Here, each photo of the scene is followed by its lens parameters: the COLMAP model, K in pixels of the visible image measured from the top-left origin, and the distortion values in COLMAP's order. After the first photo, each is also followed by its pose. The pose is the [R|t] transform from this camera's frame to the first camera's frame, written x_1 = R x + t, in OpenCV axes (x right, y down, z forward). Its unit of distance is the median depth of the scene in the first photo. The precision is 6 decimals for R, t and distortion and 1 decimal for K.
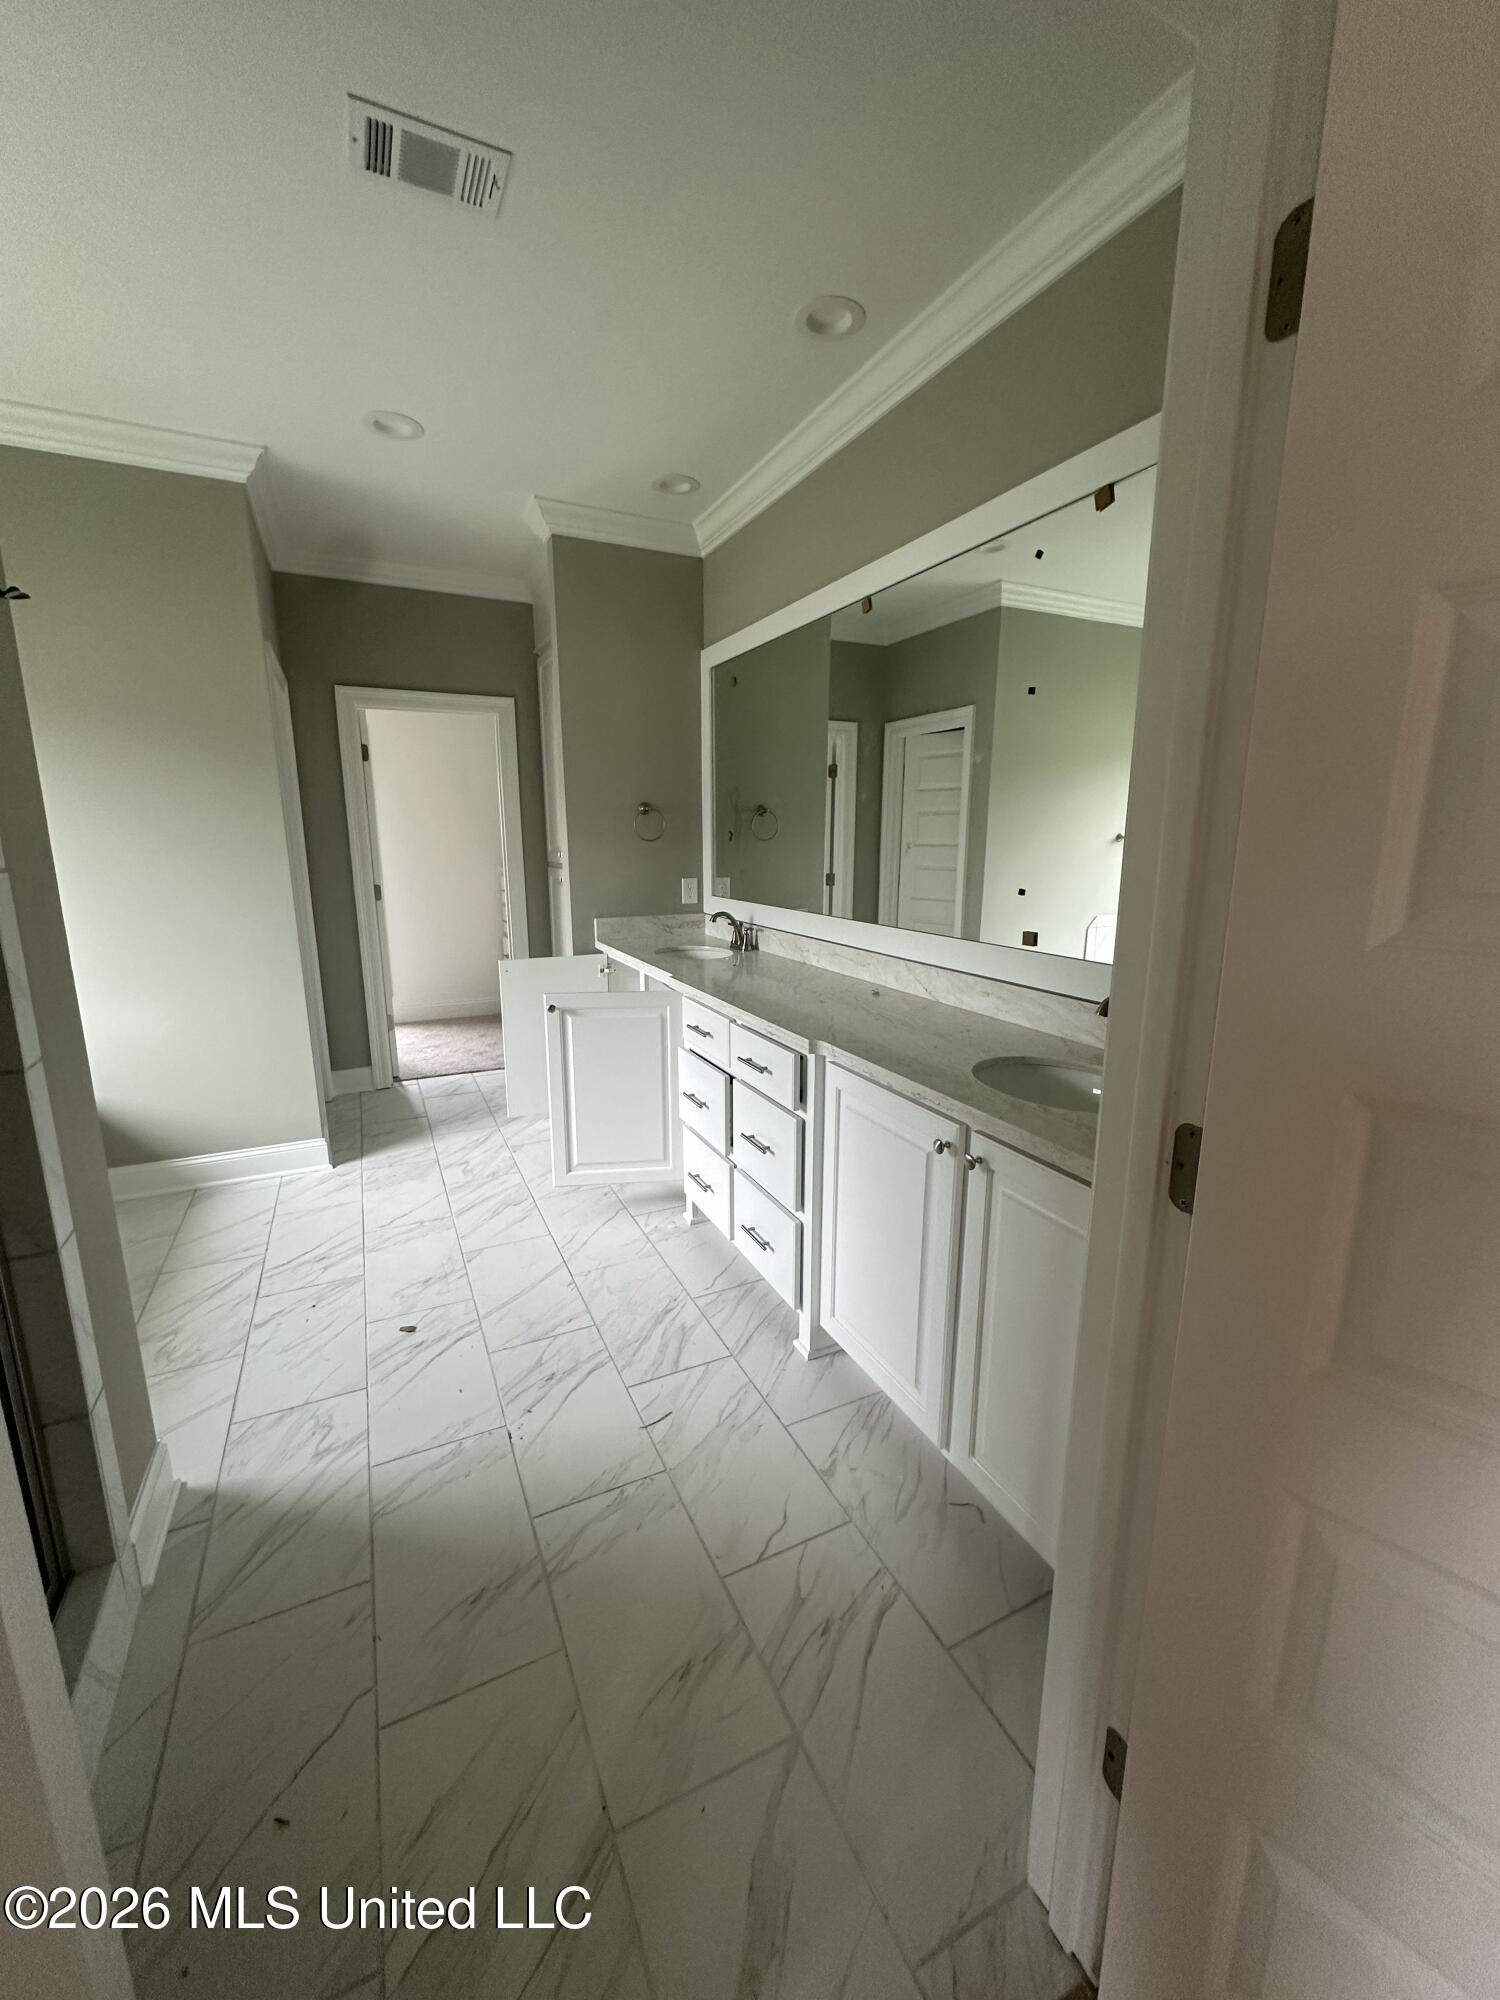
lens RADIAL K [[799.4, 0, 745.8], [0, 799.4, 1004.0], [0, 0, 1]] dist [-0.006668, 0.000157]
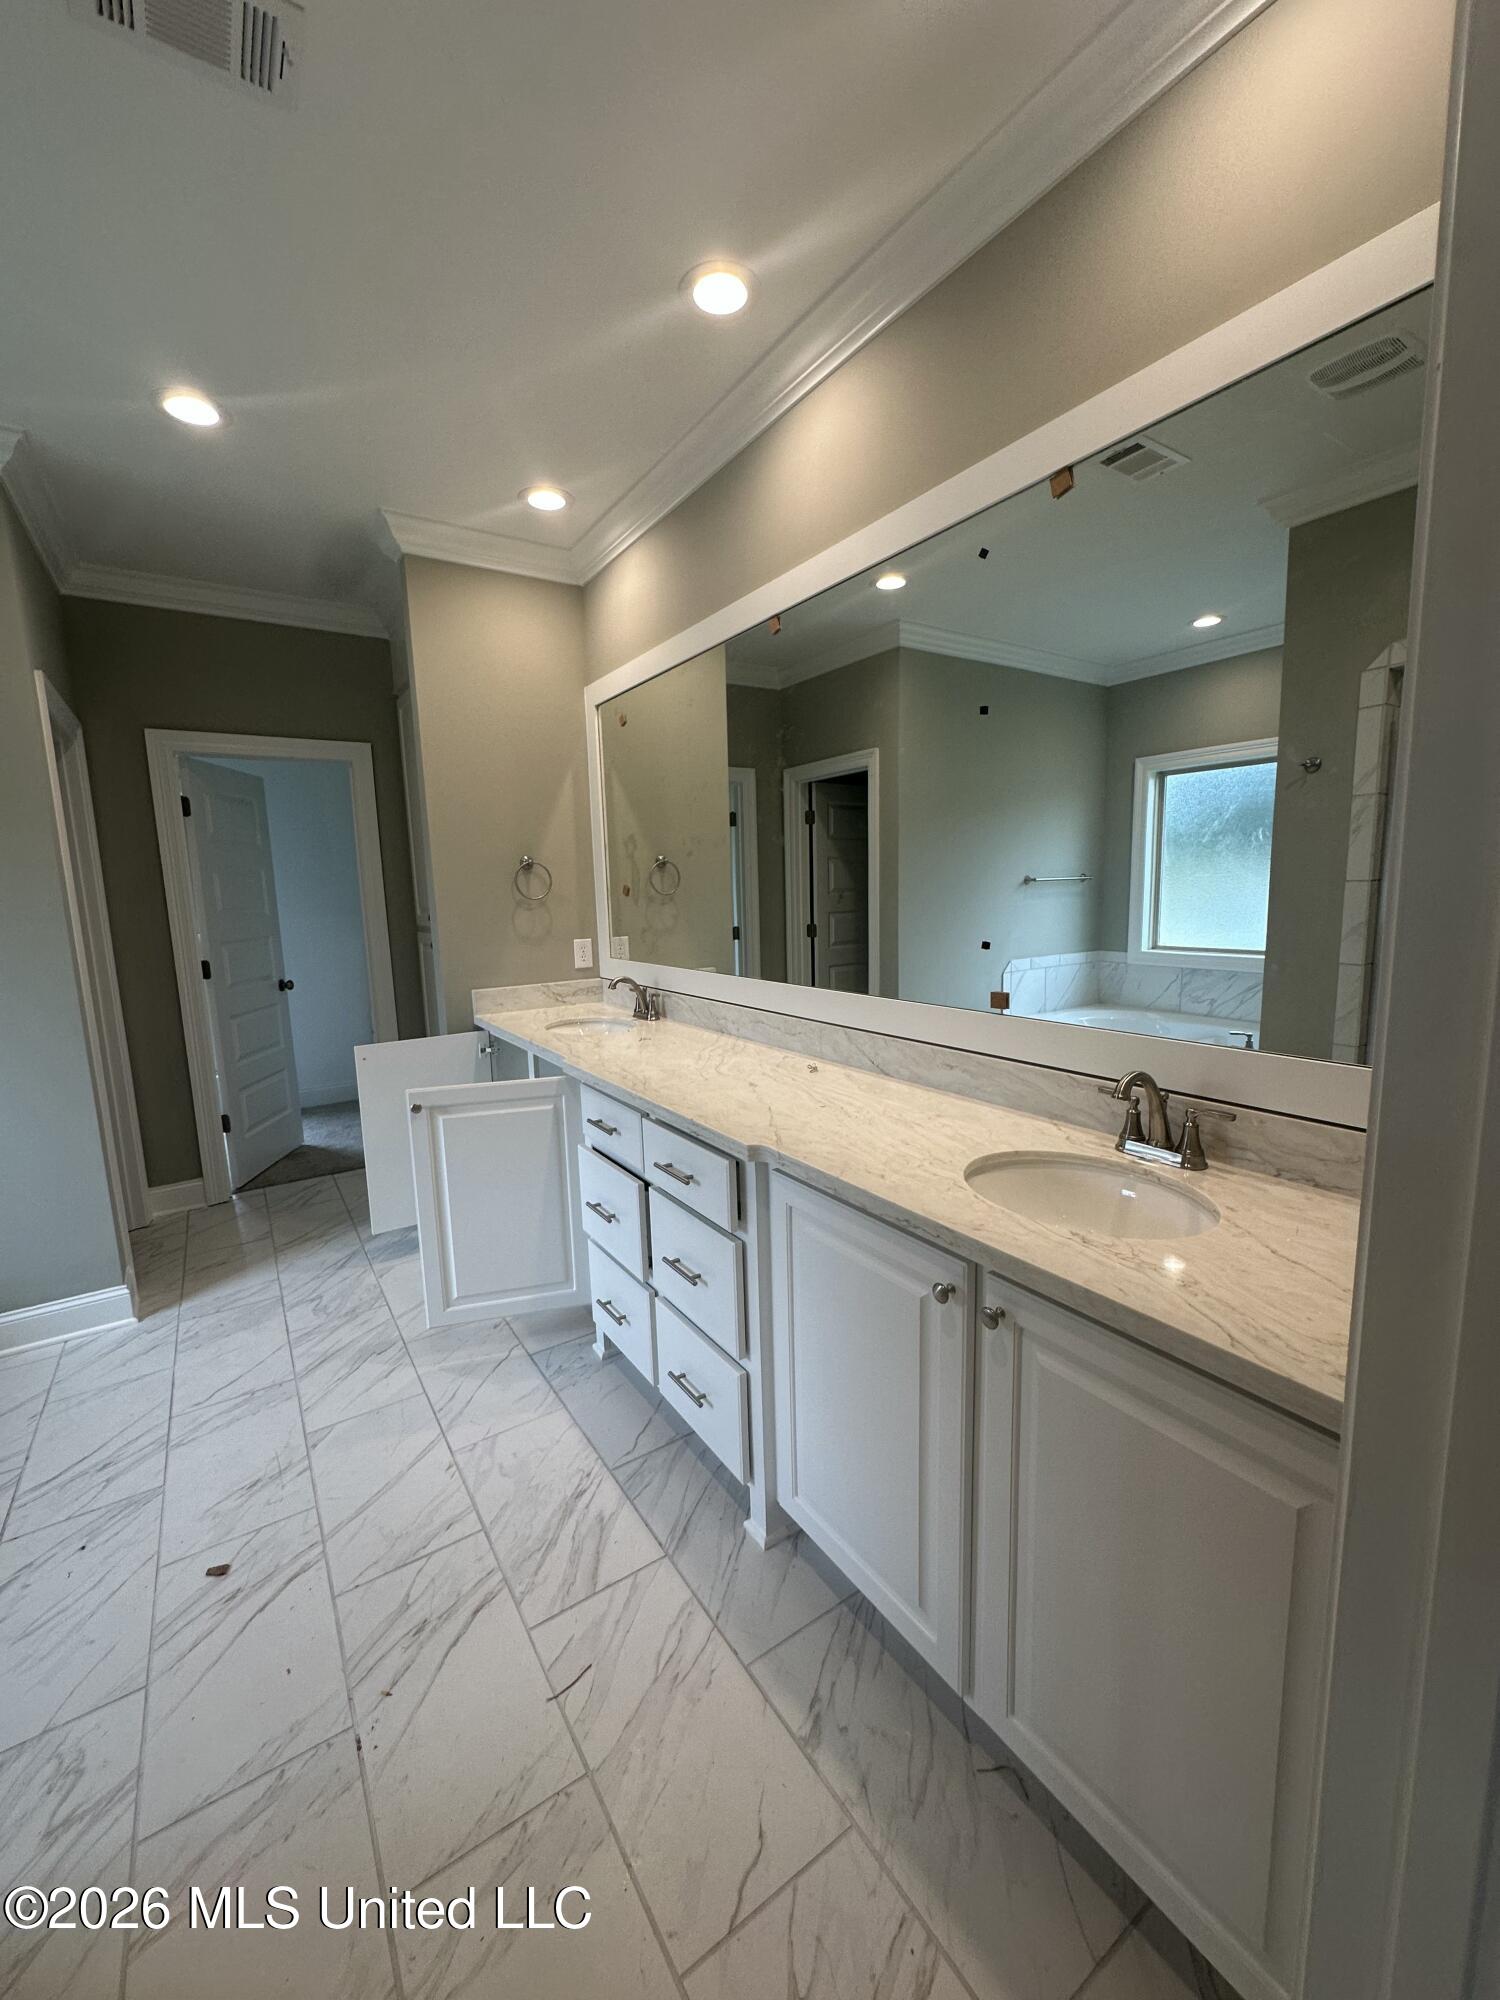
lens RADIAL K [[799.4, 0, 751.6], [0, 799.4, 1000.4], [0, 0, 1]] dist [-0.006668, 0.000157]
pose [[0.989755, -0.048269, 0.134368, -0.013184], [0.057325, 0.996278, -0.064369, -0.037978], [-0.130761, 0.071412, 0.988839, 0.181707]]
